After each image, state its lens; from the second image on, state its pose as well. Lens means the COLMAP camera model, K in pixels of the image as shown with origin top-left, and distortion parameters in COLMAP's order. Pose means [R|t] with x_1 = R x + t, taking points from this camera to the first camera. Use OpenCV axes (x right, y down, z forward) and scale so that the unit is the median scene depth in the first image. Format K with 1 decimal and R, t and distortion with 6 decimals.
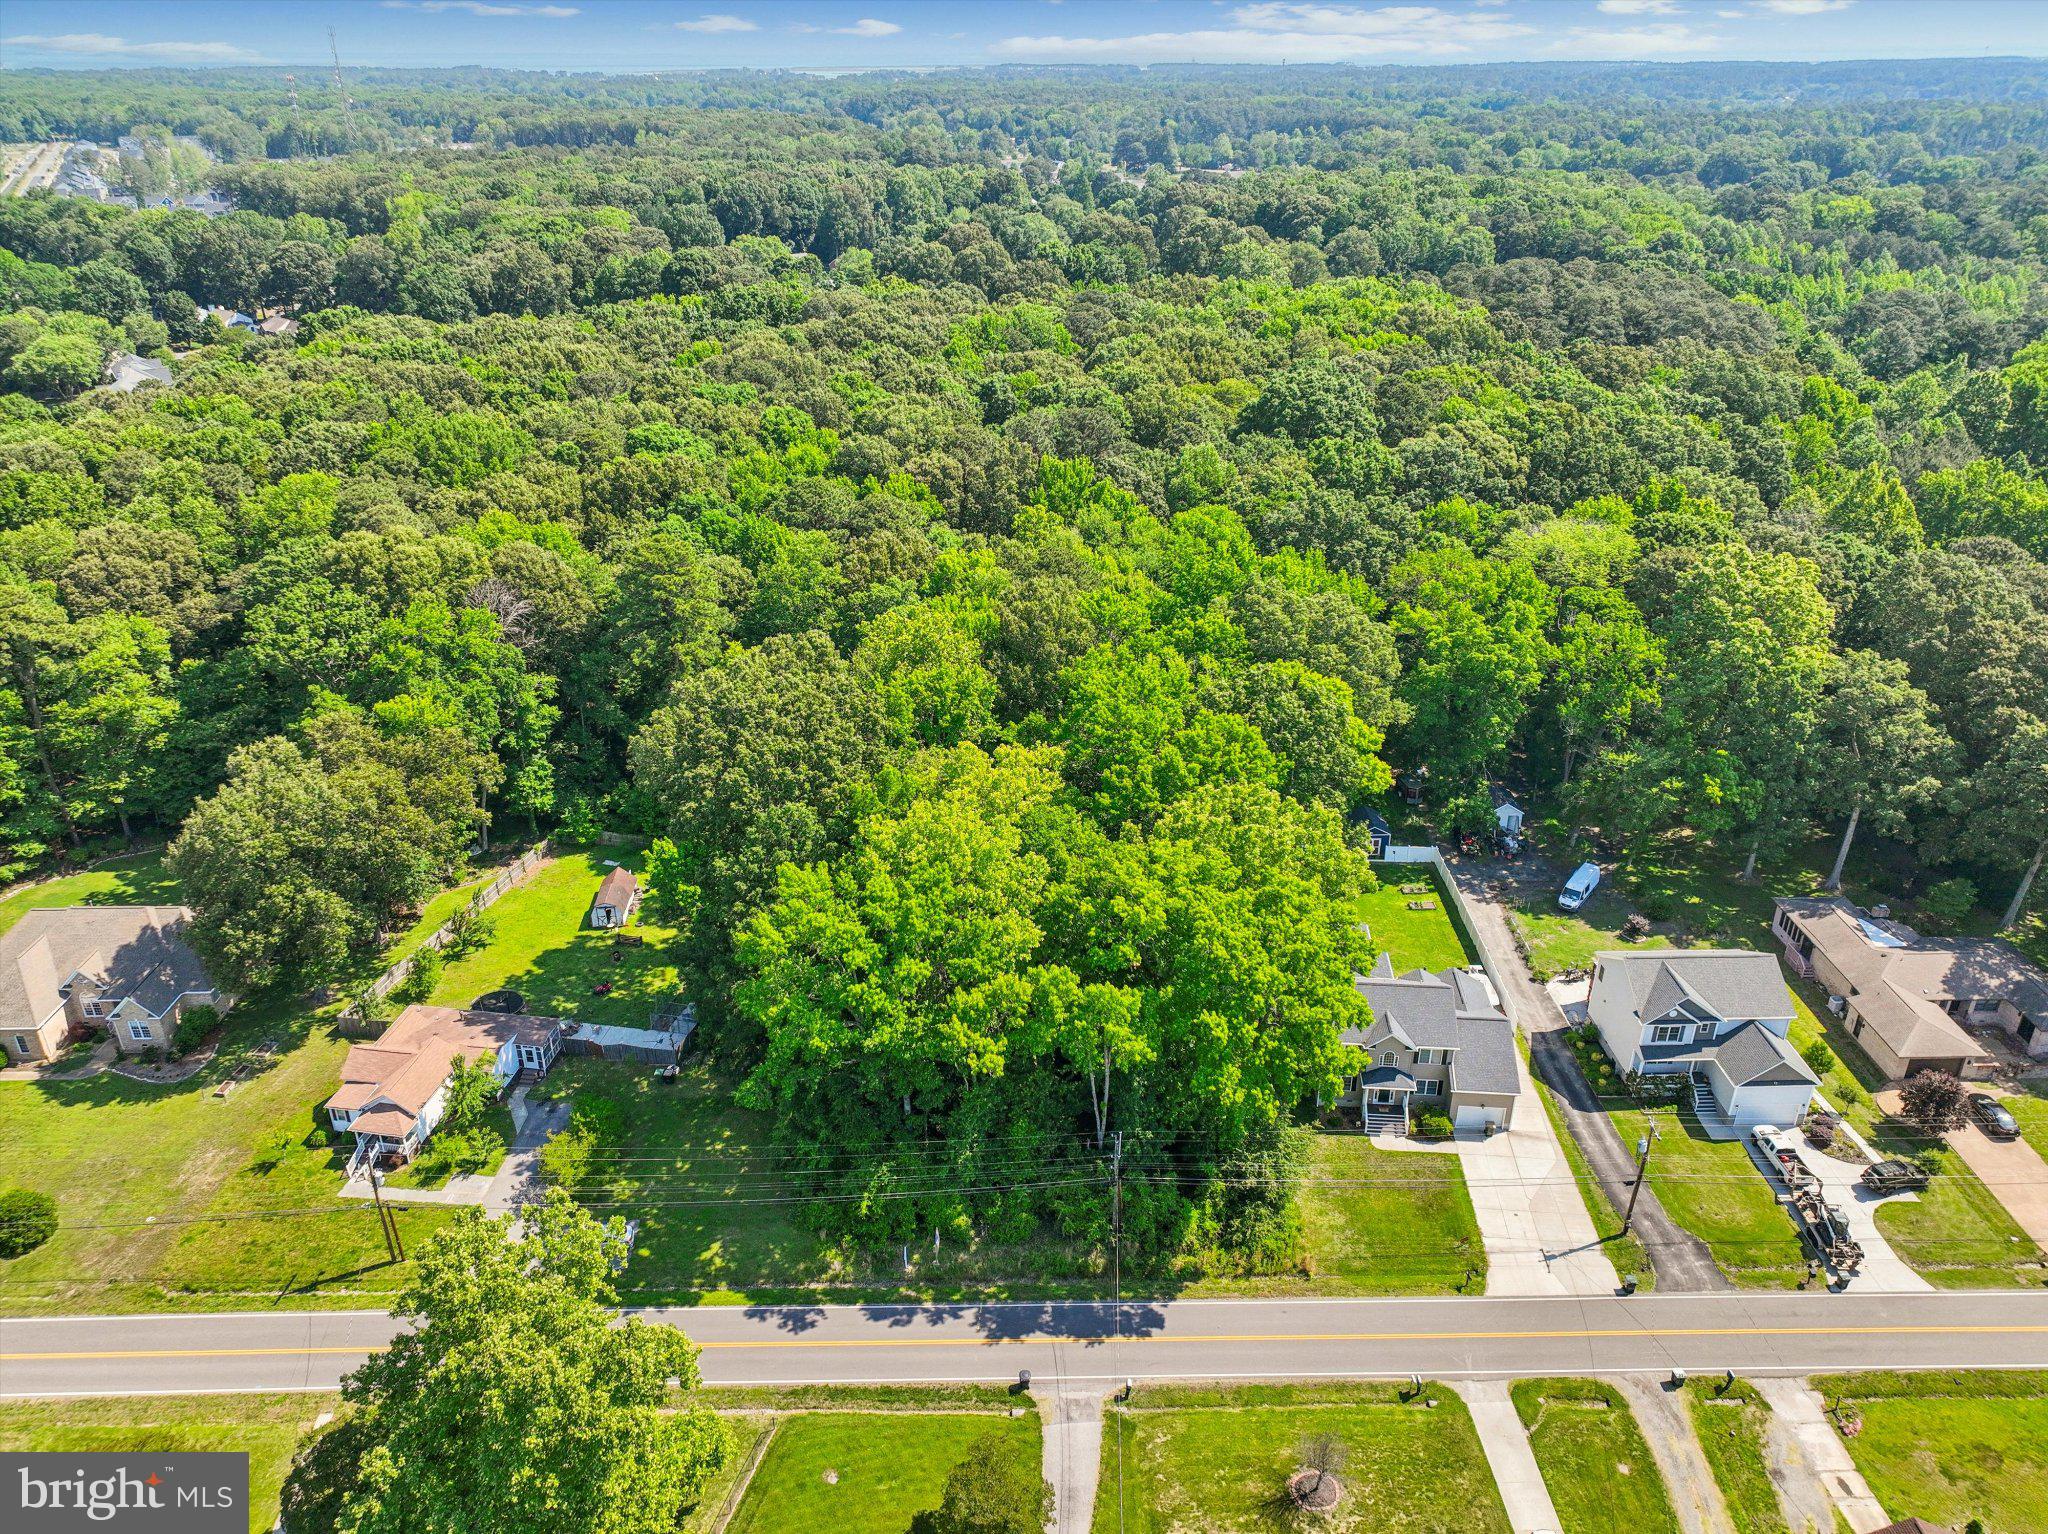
lens RADIAL K [[1474.9, 0, 1023.1], [0, 1474.9, 742.3], [0, 0, 1]] dist [-0.006584, 0.026668]
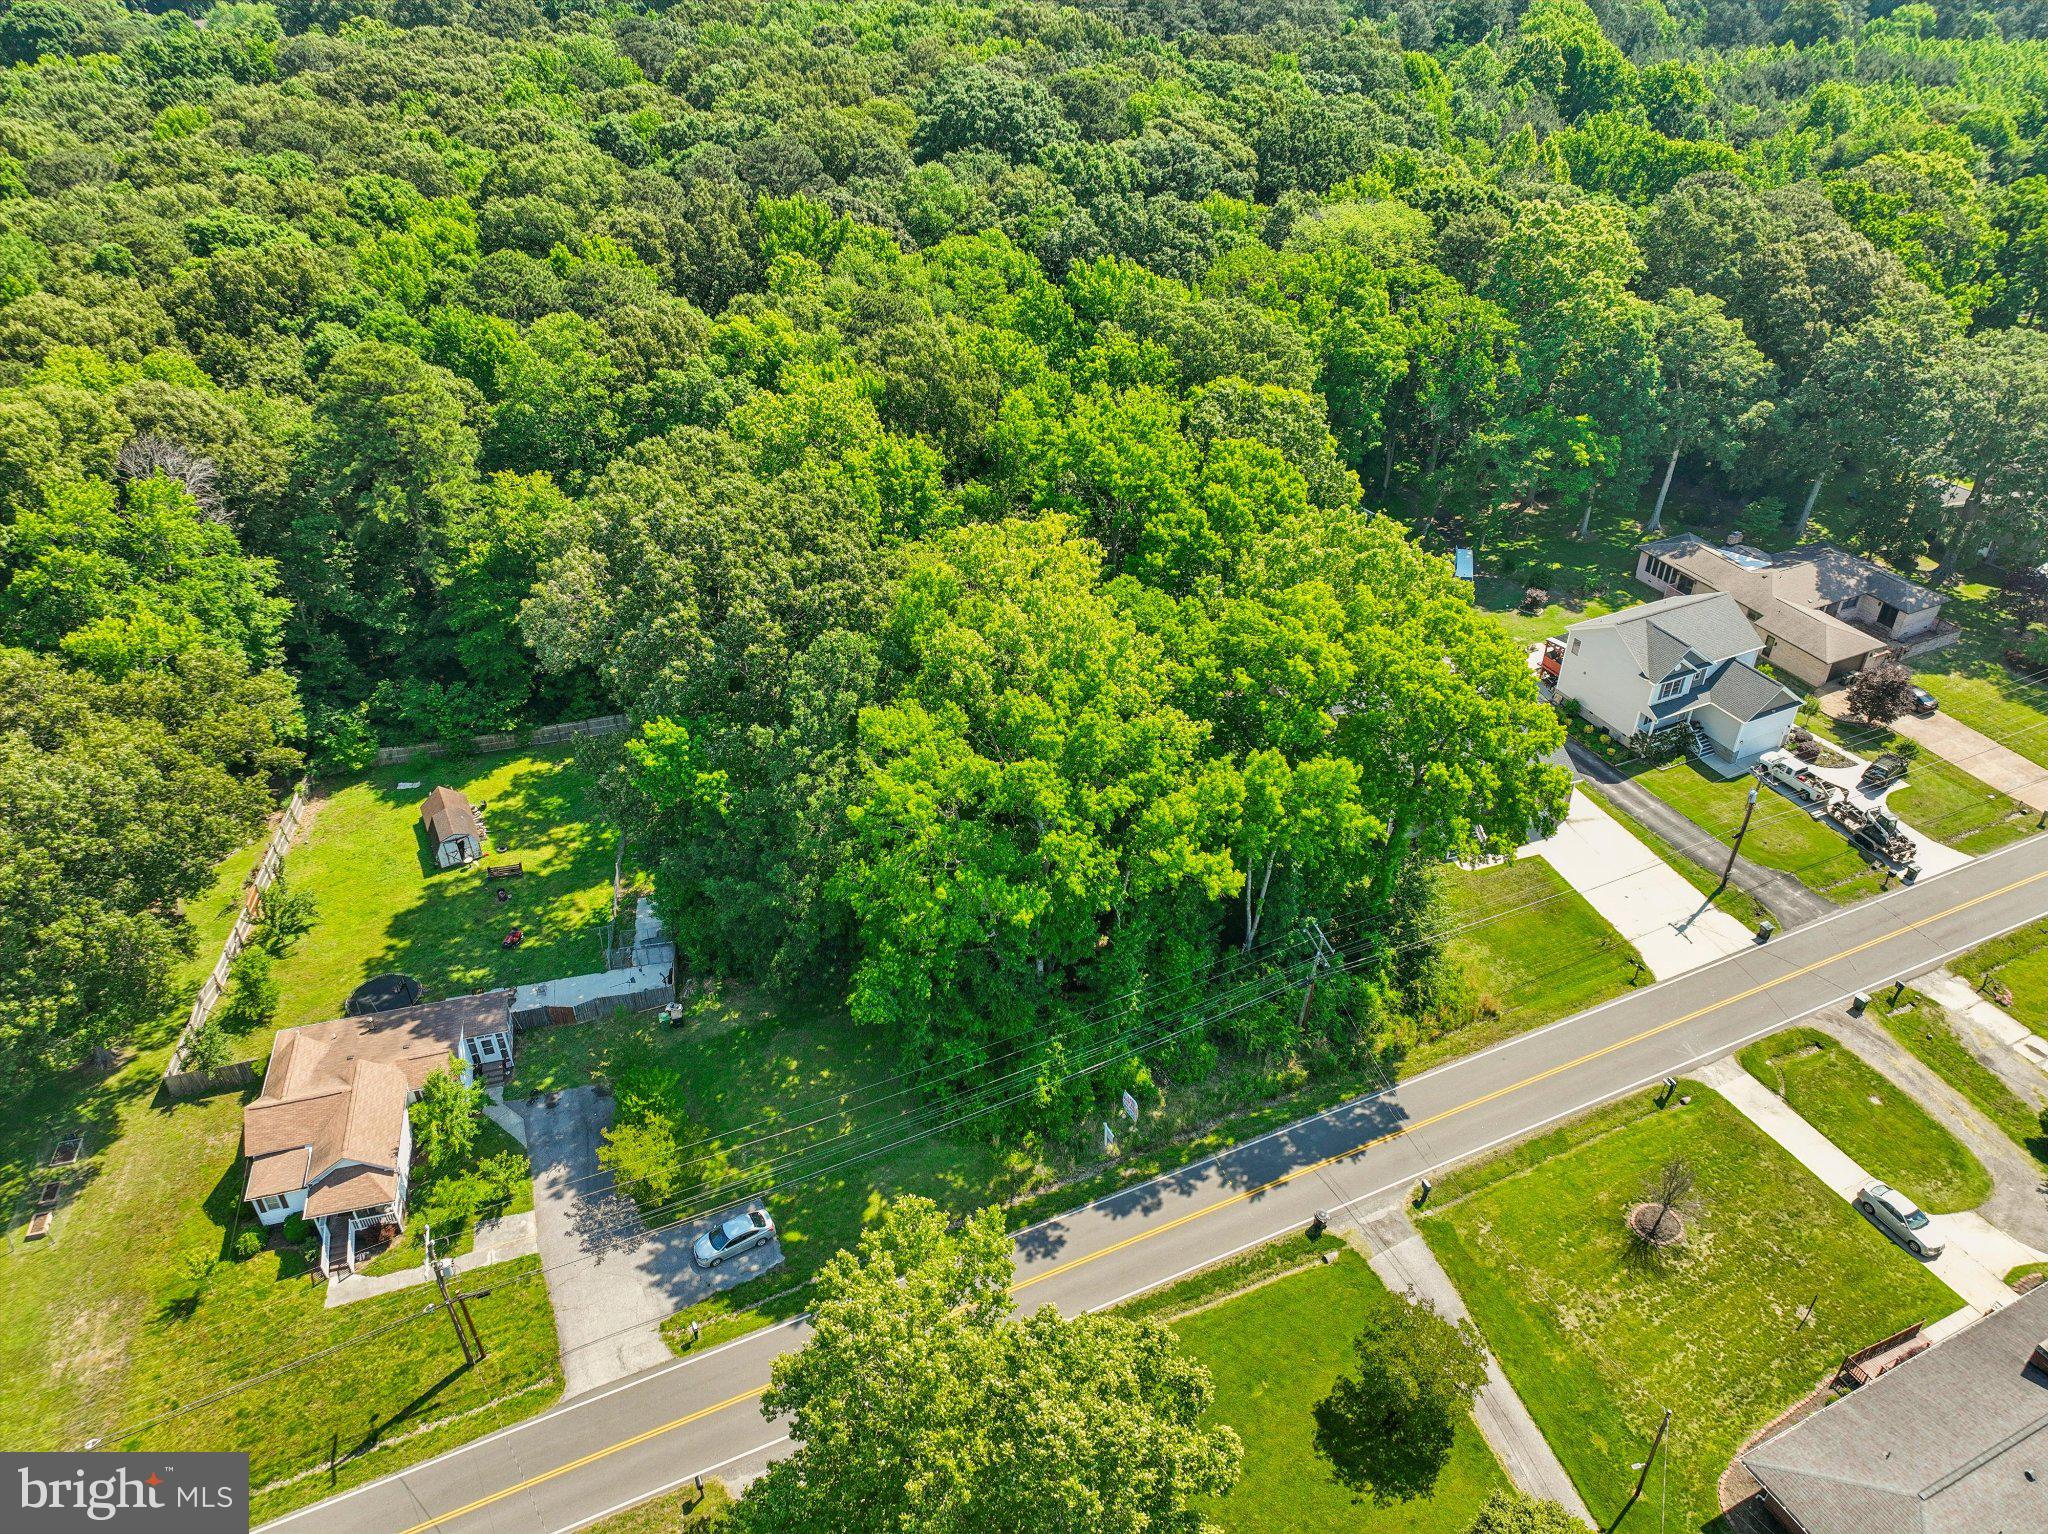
lens RADIAL K [[1448.1, 0, 1031.4], [0, 1448.1, 756.0], [0, 0, 1]] dist [-0.006378, 0.028801]
pose [[0.914007, -0.232679, 0.332343, -0.278488], [0.178711, 0.966341, 0.185061, -0.018123], [-0.364216, -0.109754, 0.924825, 0.218233]]
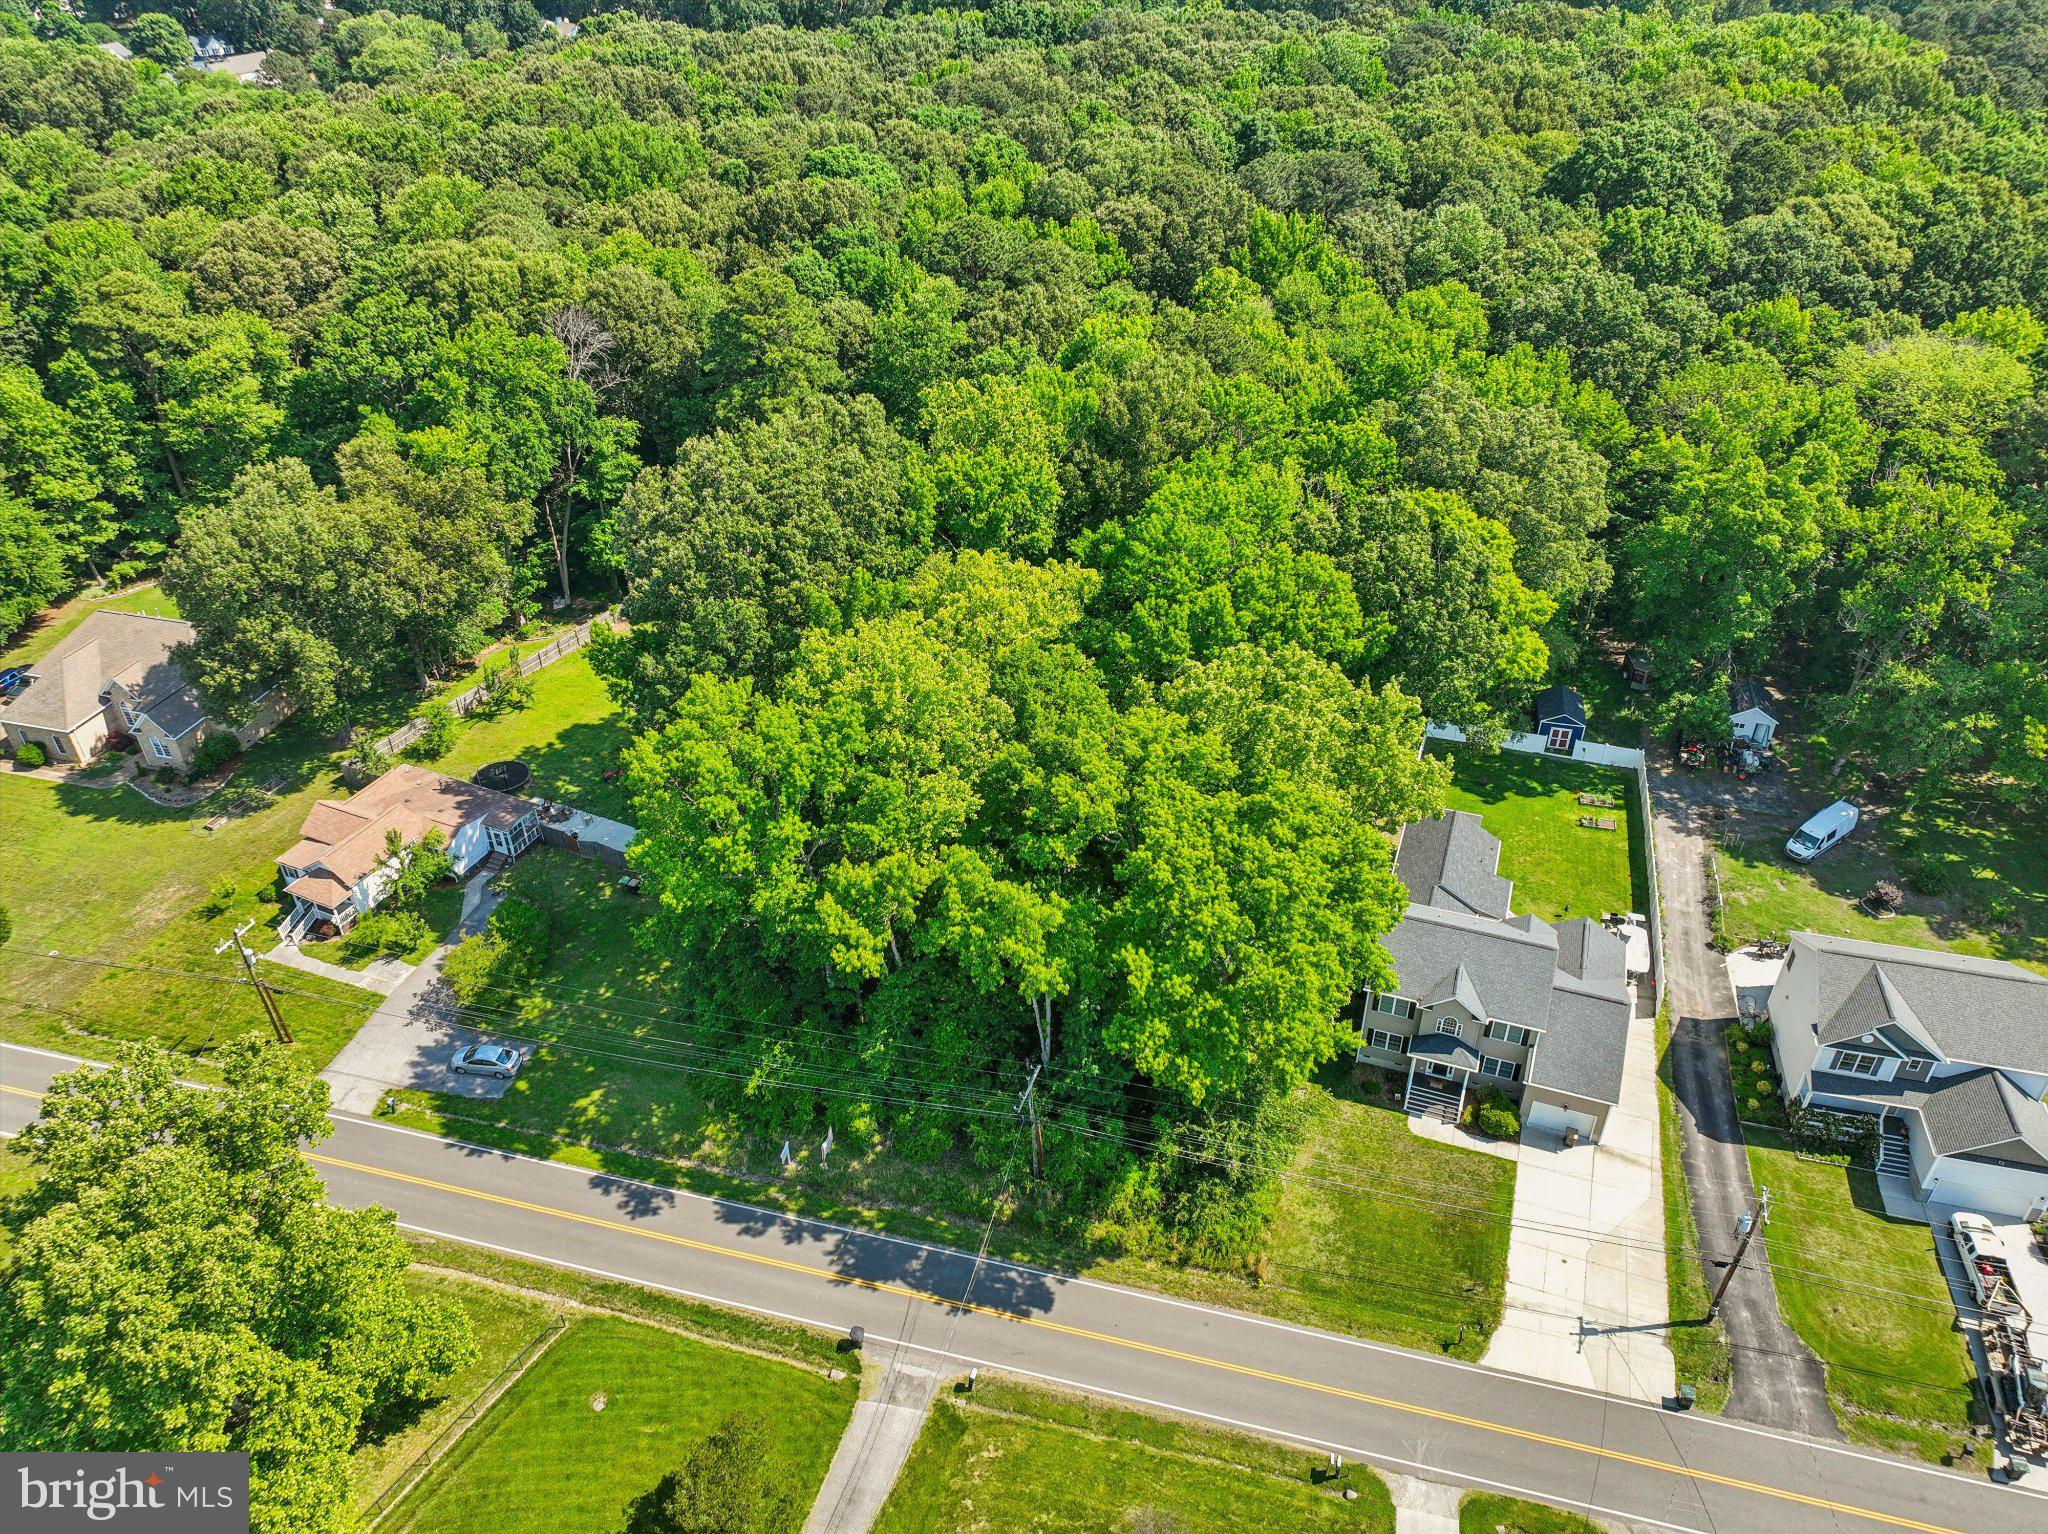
lens RADIAL K [[1474.9, 0, 1023.1], [0, 1474.9, 742.3], [0, 0, 1]] dist [-0.006584, 0.026668]
pose [[0.962993, 0.144486, -0.227526, 0.169083], [-0.109885, 0.981295, 0.158069, -0.025126], [0.246109, -0.127218, 0.960857, 0.201540]]
